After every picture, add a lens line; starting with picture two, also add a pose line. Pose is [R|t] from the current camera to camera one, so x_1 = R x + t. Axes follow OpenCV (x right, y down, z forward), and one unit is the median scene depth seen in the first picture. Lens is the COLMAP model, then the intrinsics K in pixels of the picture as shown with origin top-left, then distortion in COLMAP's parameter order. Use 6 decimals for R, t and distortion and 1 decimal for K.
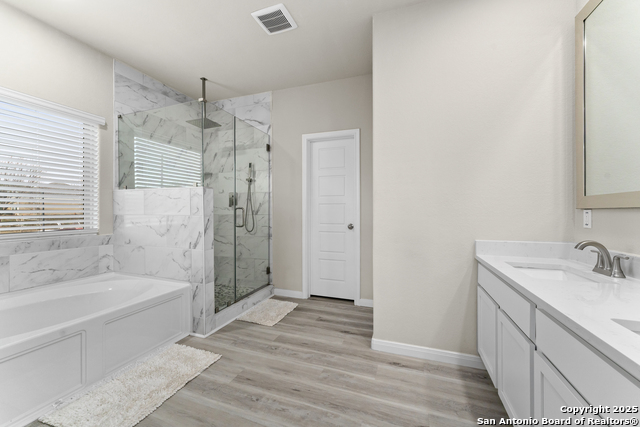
lens RADIAL K [[255.4, 0, 318.2], [0, 255.4, 212.0], [0, 0, 1]] dist [0.001550, 0.000016]
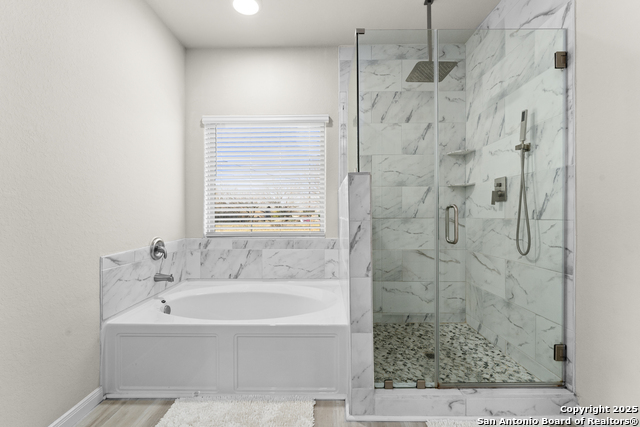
lens RADIAL K [[288.4, 0, 319.9], [0, 288.4, 216.7], [0, 0, 1]] dist [-0.005016, 0.000232]
pose [[0.327149, 0.006939, -0.944947, 0.120123], [0.002579, 0.999963, 0.008236, 0.000150], [0.944969, -0.005132, 0.327119, 0.468189]]
